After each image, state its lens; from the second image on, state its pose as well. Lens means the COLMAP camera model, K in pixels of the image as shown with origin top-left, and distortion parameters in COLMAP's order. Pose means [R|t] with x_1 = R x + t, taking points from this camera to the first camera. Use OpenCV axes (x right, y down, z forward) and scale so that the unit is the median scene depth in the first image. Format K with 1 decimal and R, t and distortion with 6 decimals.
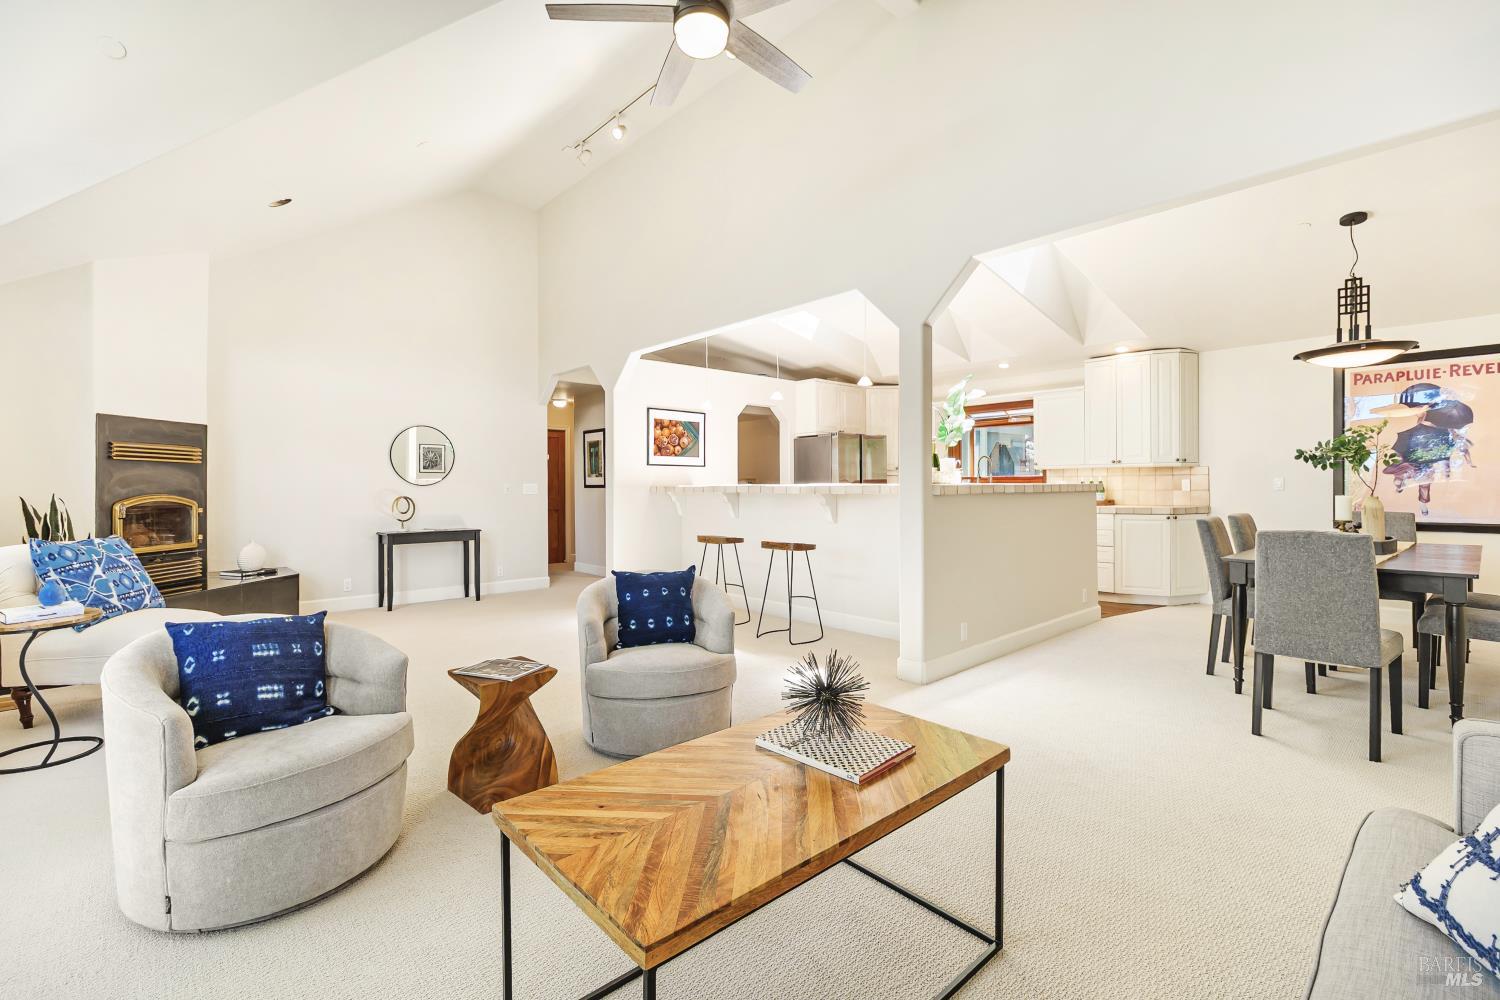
lens RADIAL K [[657.1, 0, 748.3], [0, 657.1, 487.2], [0, 0, 1]] dist [-0.005518, -0.000936]
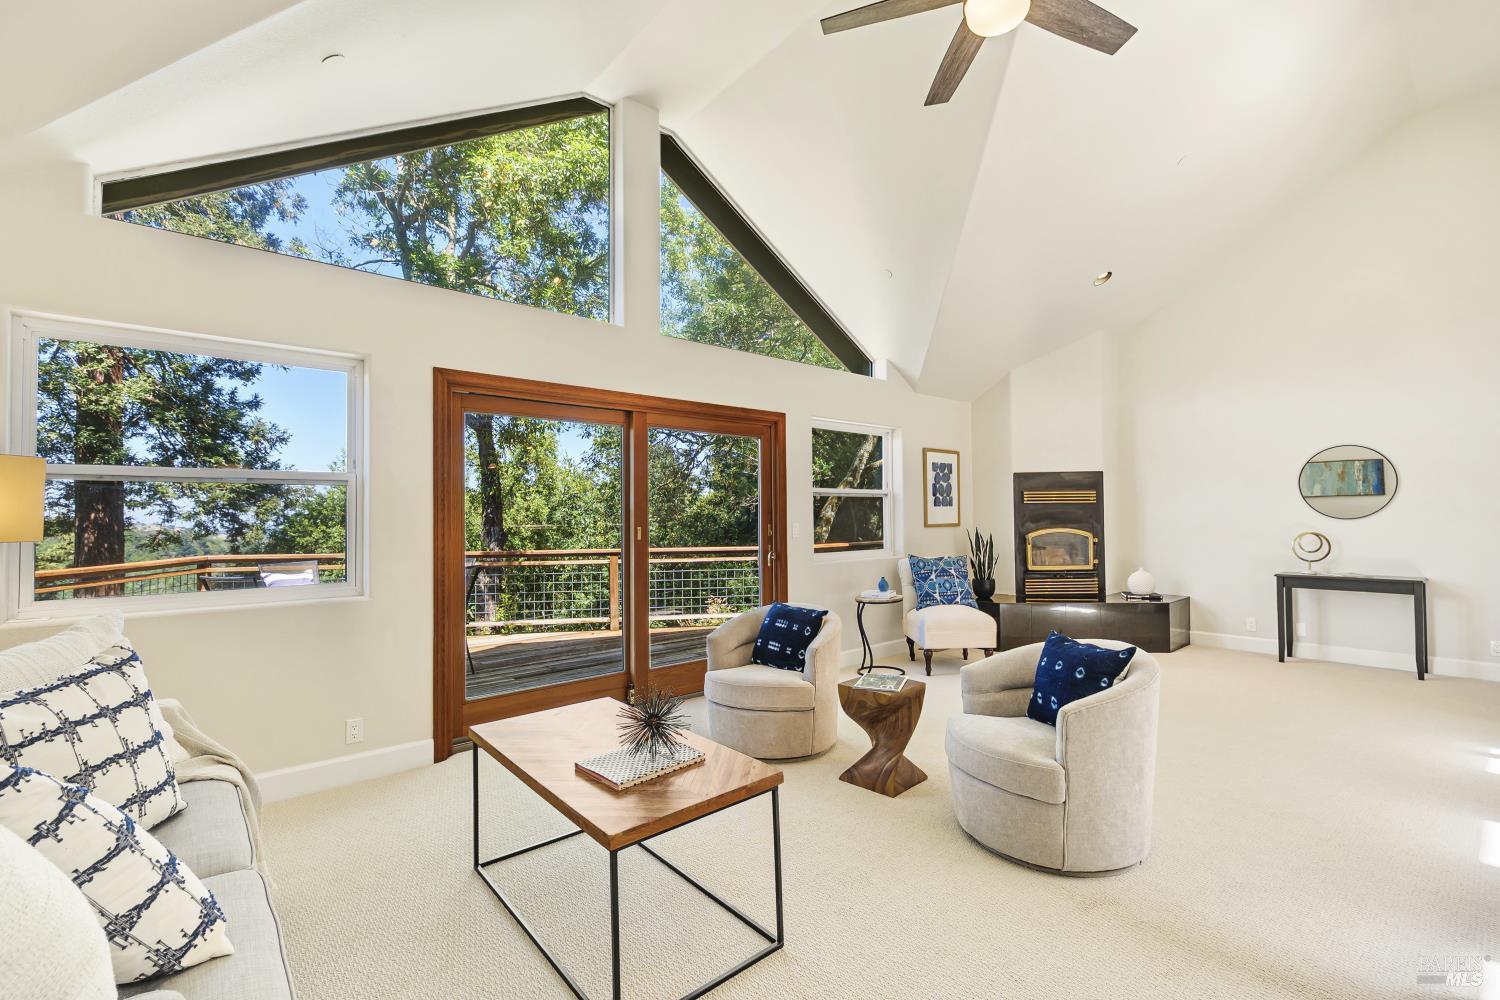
lens RADIAL K [[657.1, 0, 780.6], [0, 657.1, 510.0], [0, 0, 1]] dist [-0.005518, -0.000936]
pose [[-0.030152, -0.010397, -0.999491, 0.346450], [0.009931, 0.999893, -0.010701, -0.012374], [0.999496, -0.010249, -0.030046, 0.353105]]
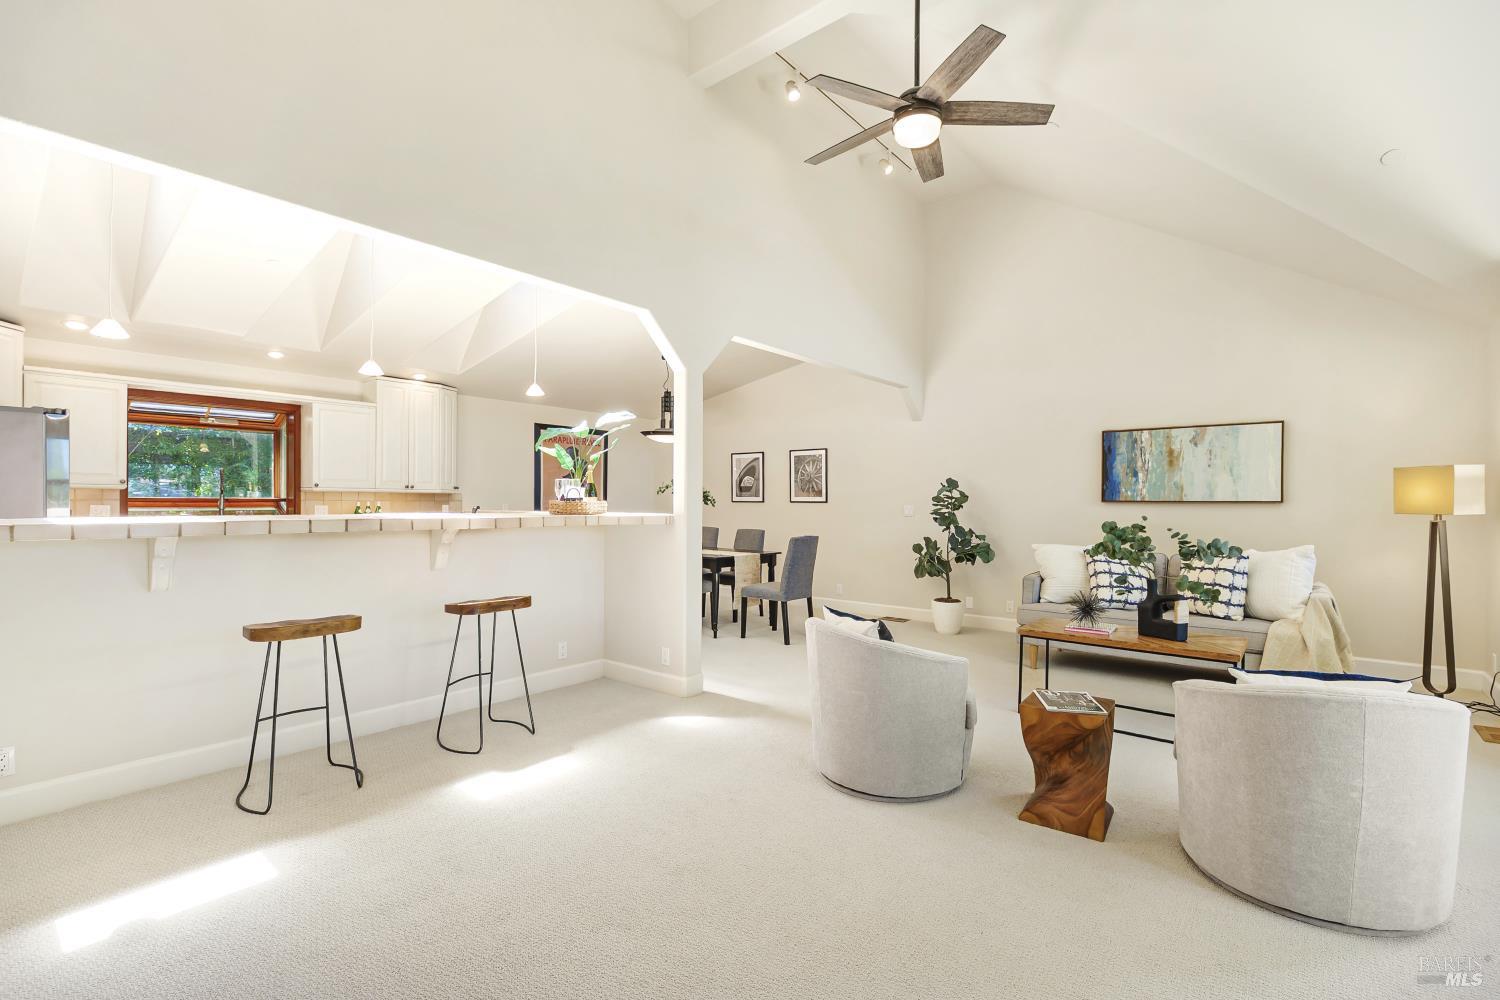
lens RADIAL K [[657.1, 0, 754.9], [0, 657.1, 499.6], [0, 0, 1]] dist [-0.005518, -0.000936]
pose [[-0.146930, 0.008909, 0.989107, -0.524997], [-0.002040, 0.999955, -0.009310, -0.012667], [-0.989145, -0.003386, -0.146906, 0.652459]]
